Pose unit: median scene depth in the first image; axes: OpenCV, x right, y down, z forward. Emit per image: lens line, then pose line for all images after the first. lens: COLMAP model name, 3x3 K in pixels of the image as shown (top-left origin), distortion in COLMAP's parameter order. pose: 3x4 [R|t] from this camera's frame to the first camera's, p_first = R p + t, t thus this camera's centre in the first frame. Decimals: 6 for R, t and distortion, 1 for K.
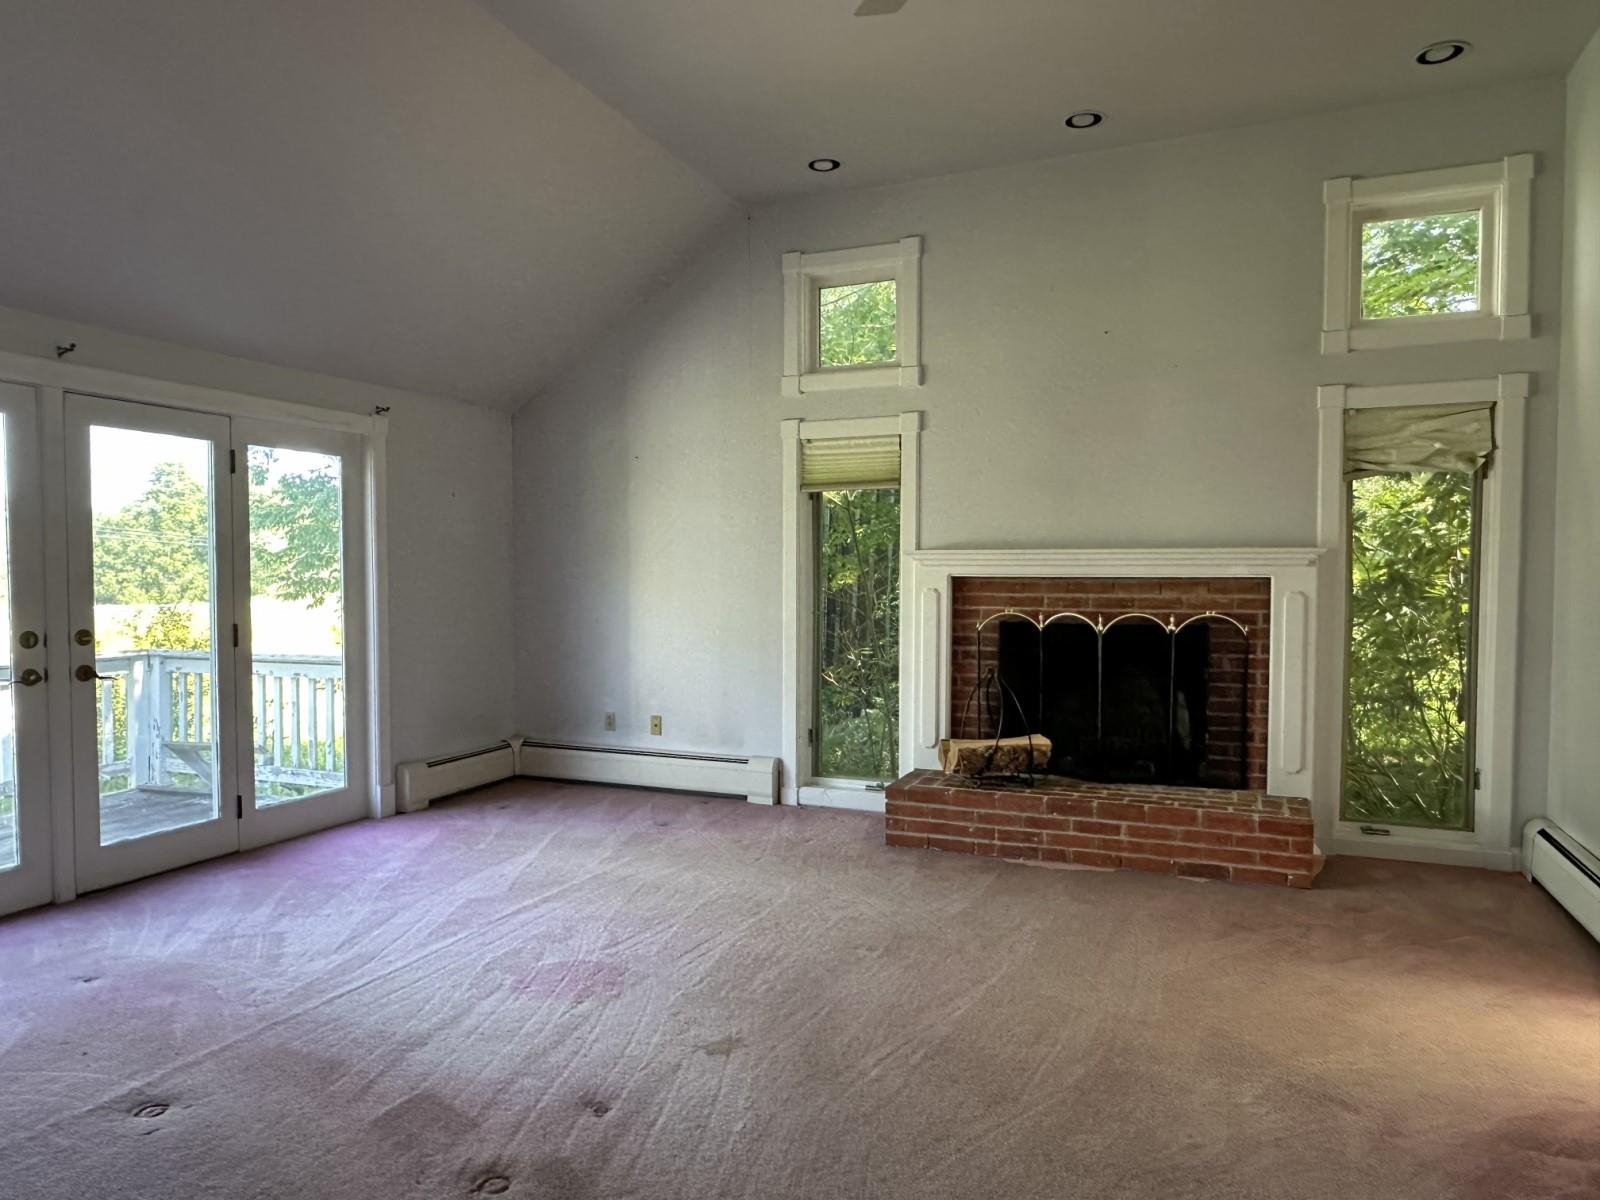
lens RADIAL K [[1045.1, 0, 805.5], [0, 1045.1, 610.1], [0, 0, 1]] dist [-0.008881, 0.004039]
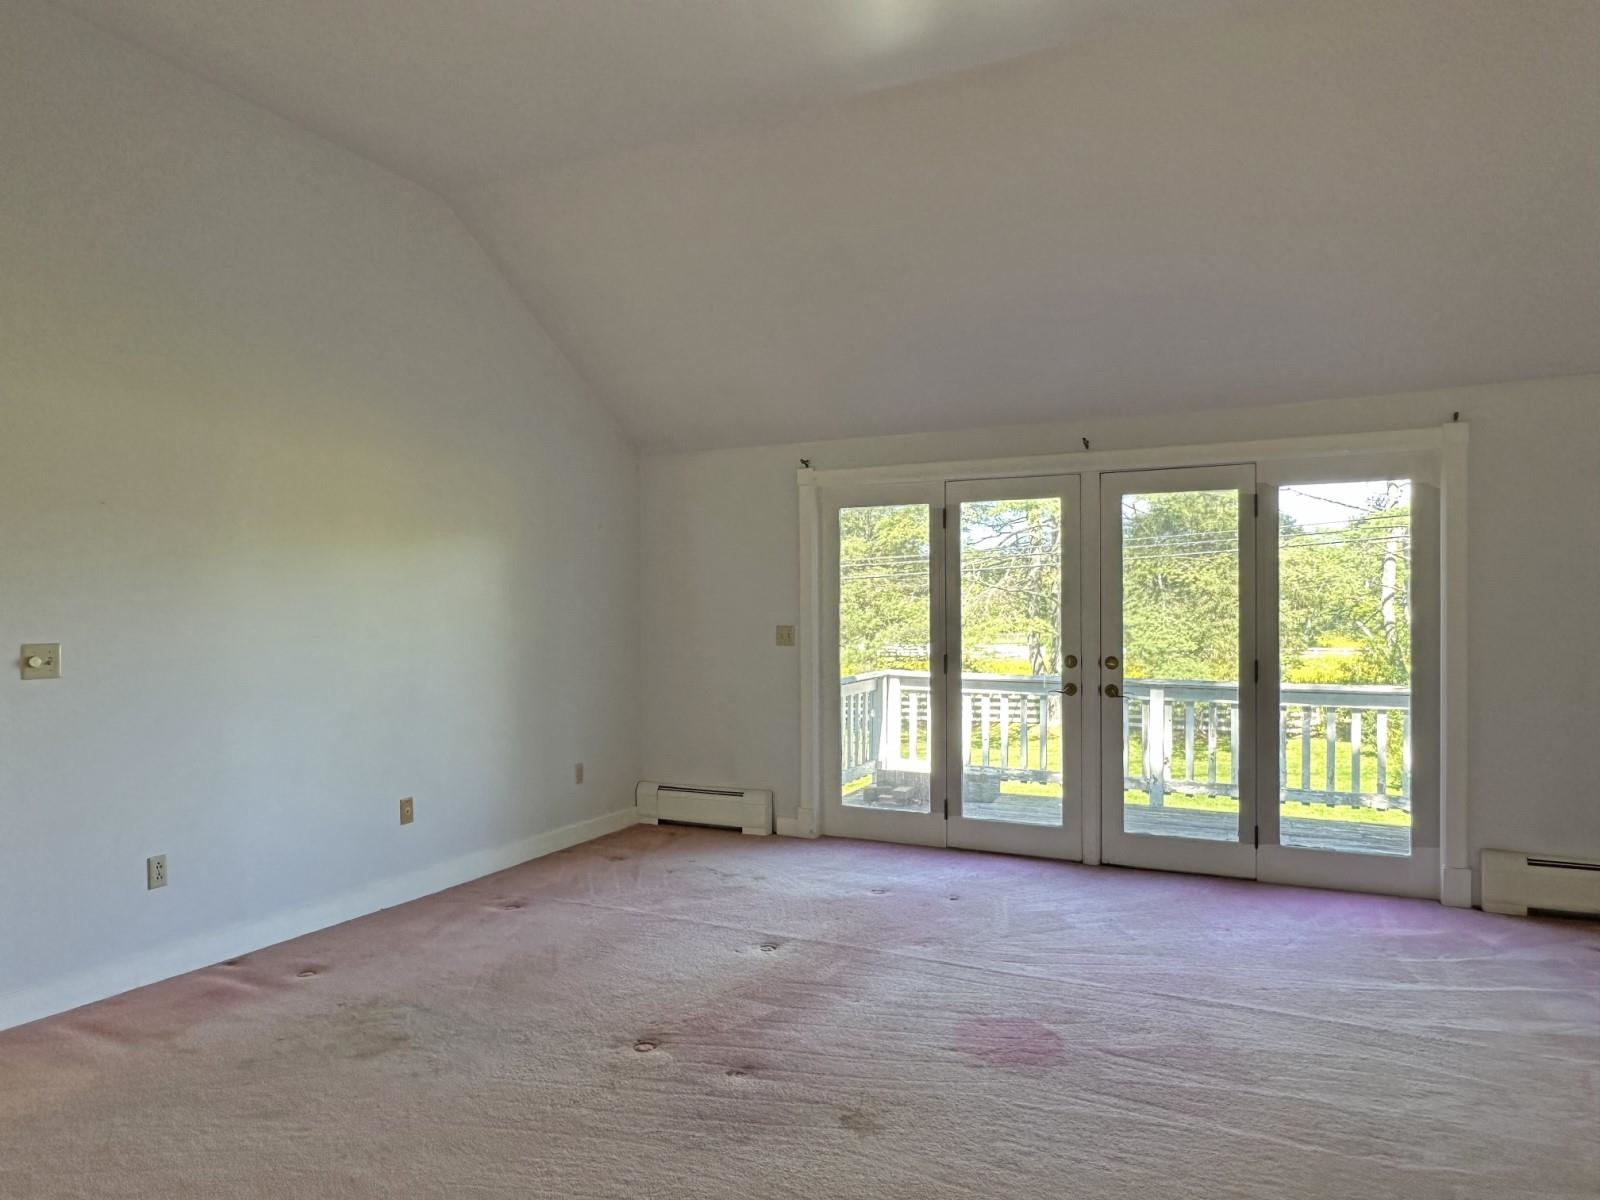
lens RADIAL K [[1045.1, 0, 805.5], [0, 1045.1, 610.1], [0, 0, 1]] dist [-0.008881, 0.004039]
pose [[-0.069183, 0.000031, -0.997604, 0.613013], [-0.031691, 0.999495, 0.002229, -0.029296], [0.997100, 0.031770, -0.069147, 0.721656]]
